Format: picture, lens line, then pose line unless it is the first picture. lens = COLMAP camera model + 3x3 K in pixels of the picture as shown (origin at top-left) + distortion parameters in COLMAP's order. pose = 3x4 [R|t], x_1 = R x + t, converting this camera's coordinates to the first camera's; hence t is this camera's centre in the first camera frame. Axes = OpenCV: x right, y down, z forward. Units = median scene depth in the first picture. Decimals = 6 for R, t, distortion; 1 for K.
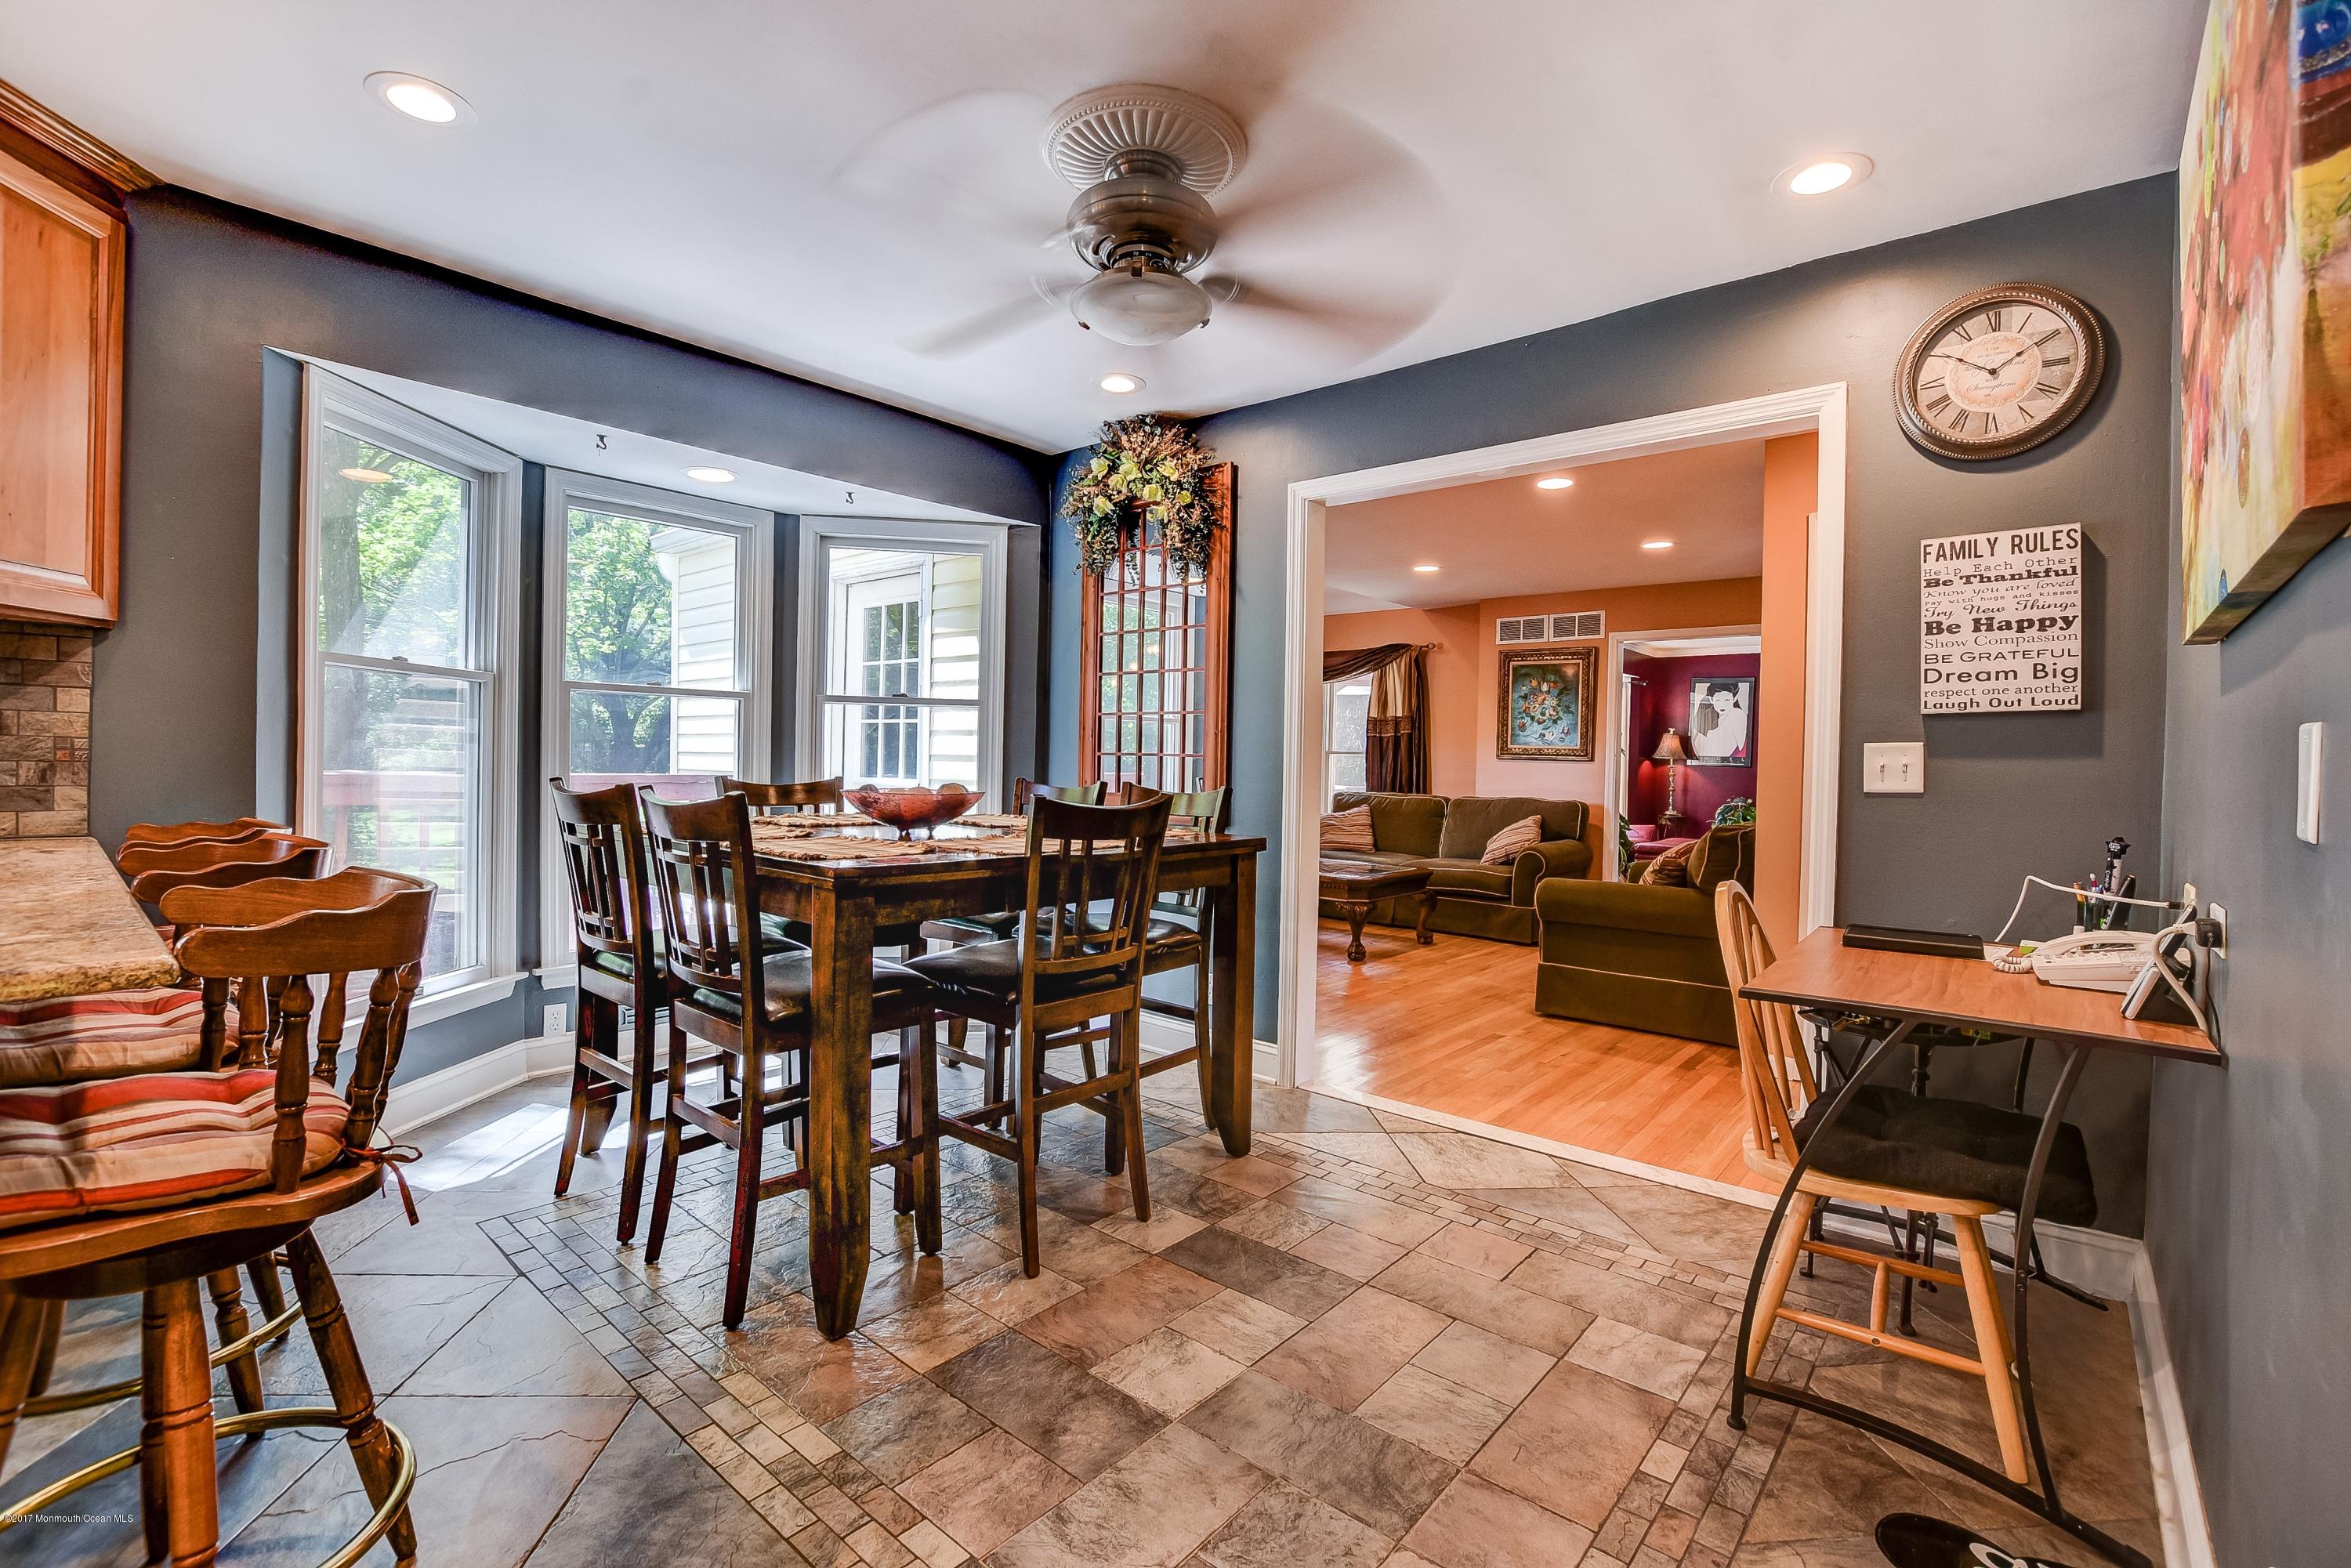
lens RADIAL K [[1046.2, 0, 1175.5], [0, 1046.2, 784.0], [0, 0, 1]] dist [-0.025715, 0.000181]
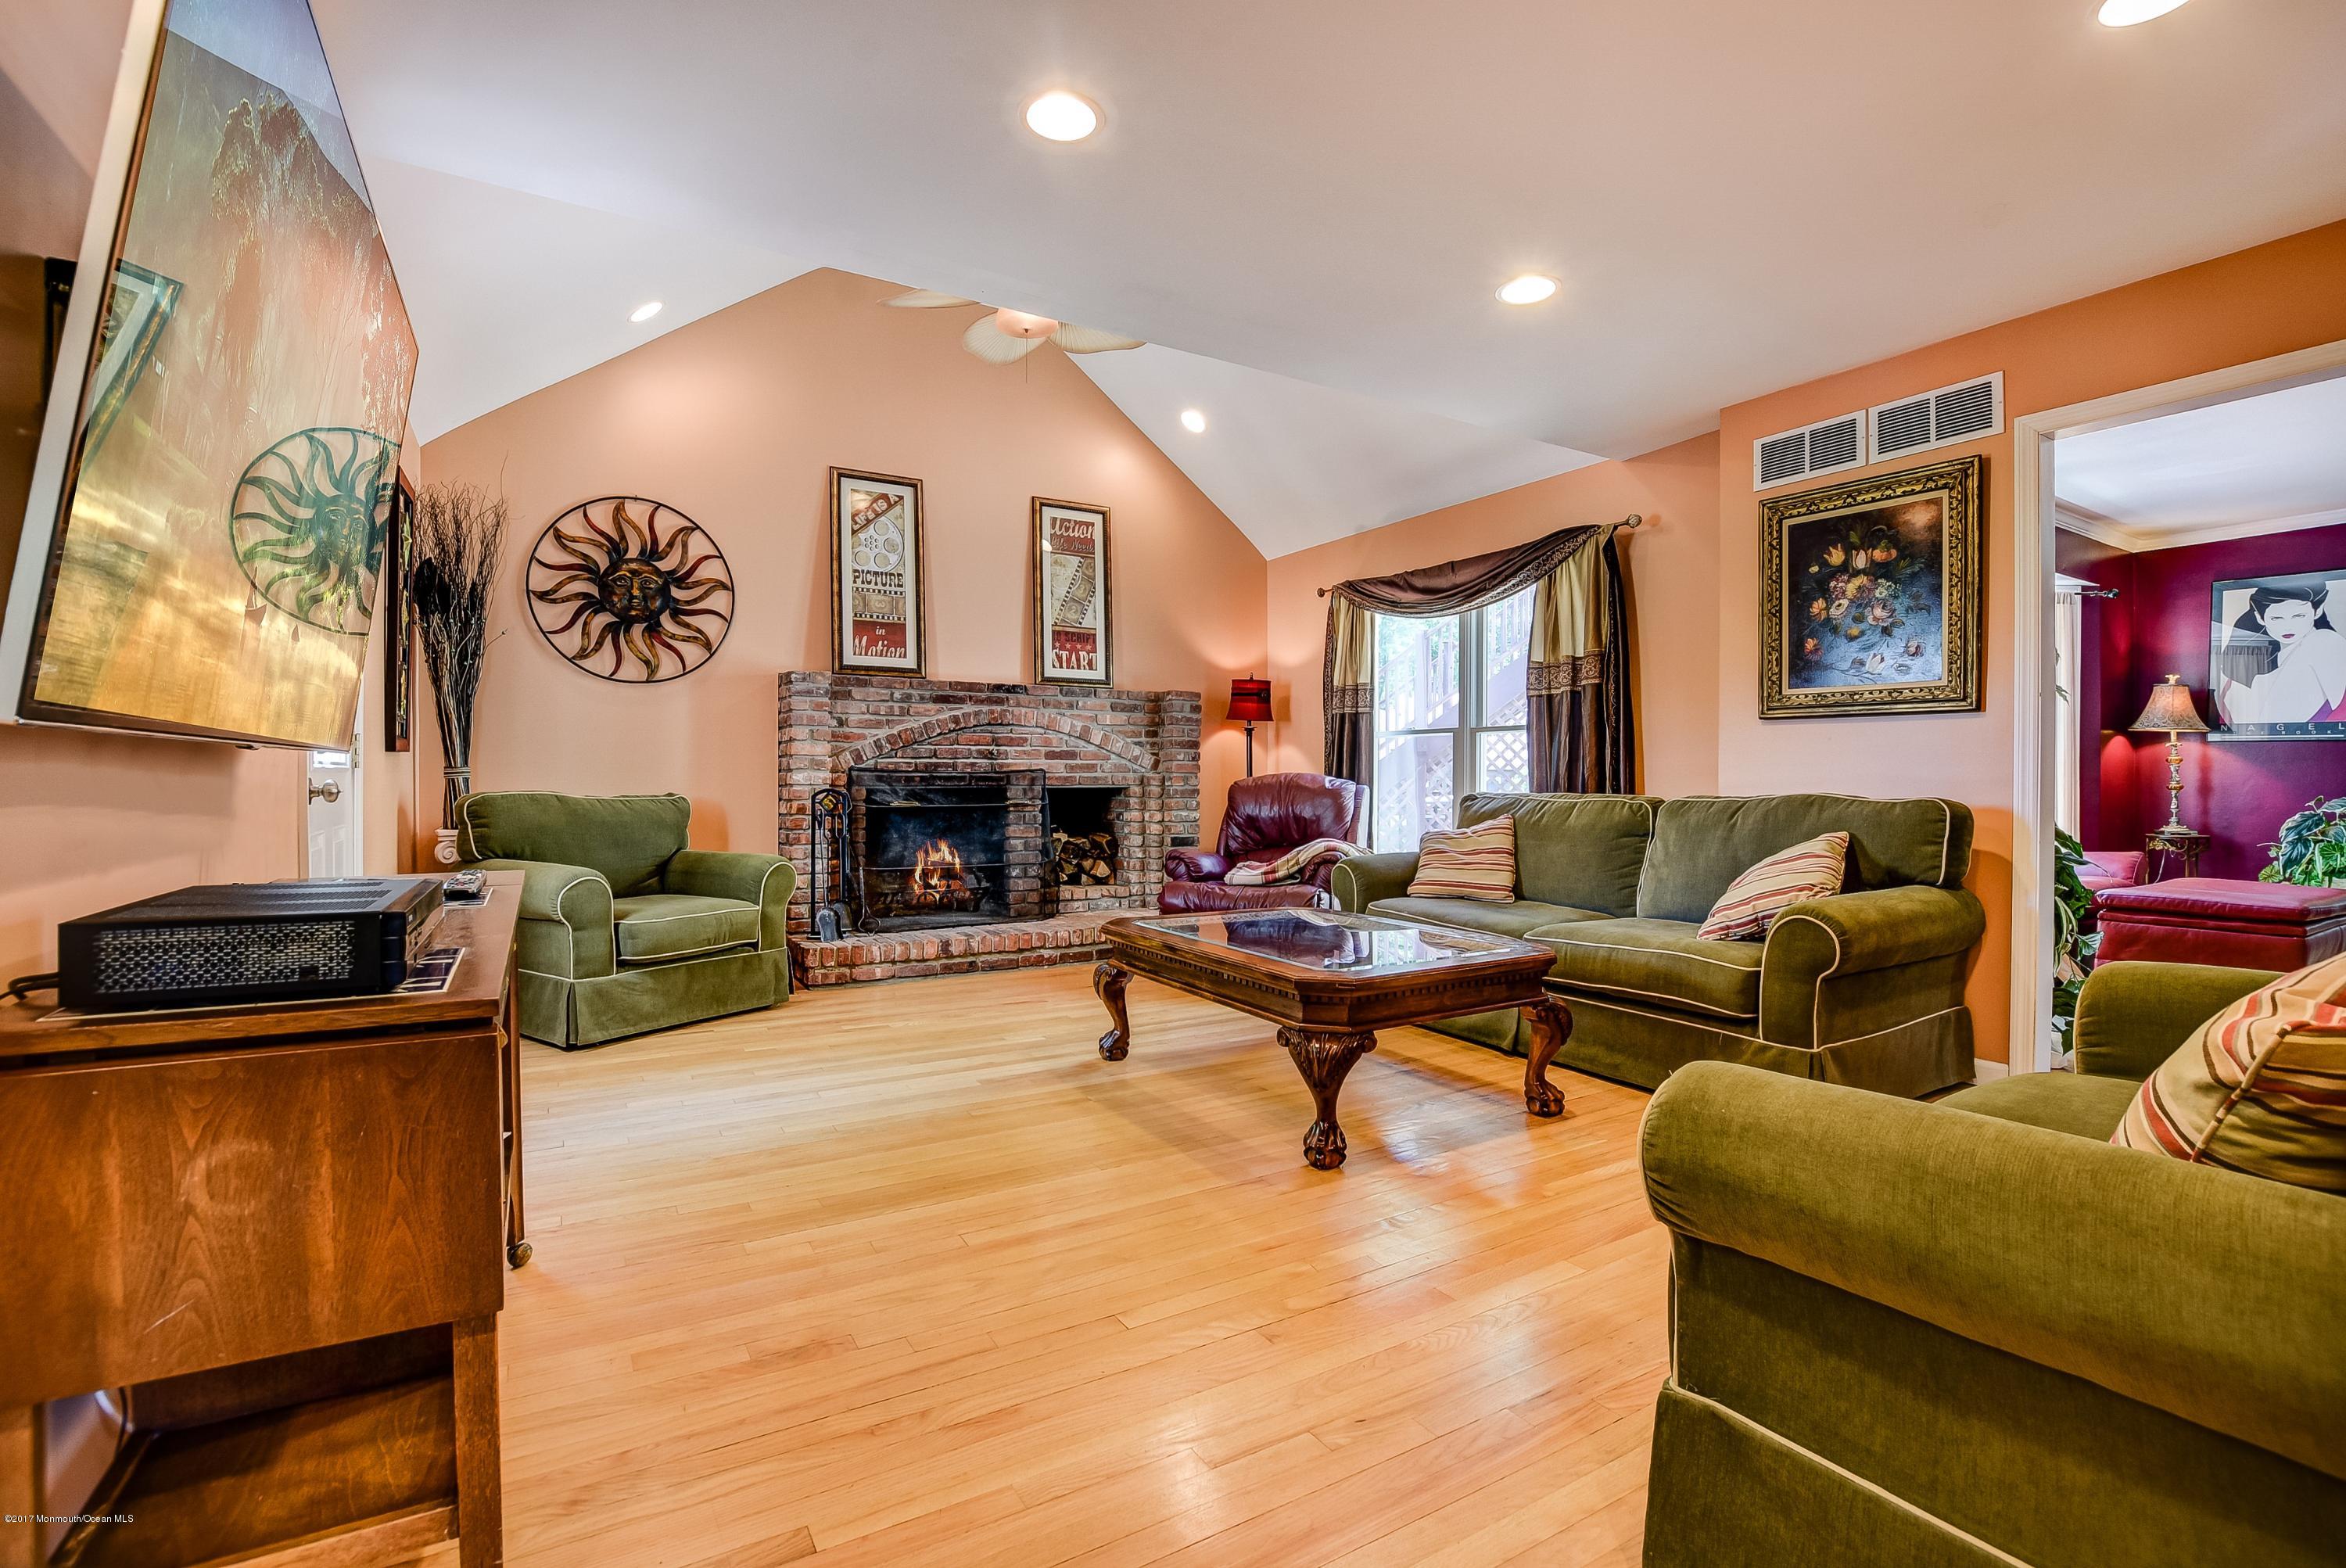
lens RADIAL K [[1034.8, 0, 1167.1], [0, 1034.8, 797.7], [0, 0, 1]] dist [-0.024399, -0.000127]
pose [[0.947766, -0.012498, -0.318721, 0.378081], [0.009348, 0.999891, -0.011409, 0.031317], [0.318829, 0.007834, 0.947780, 0.862041]]
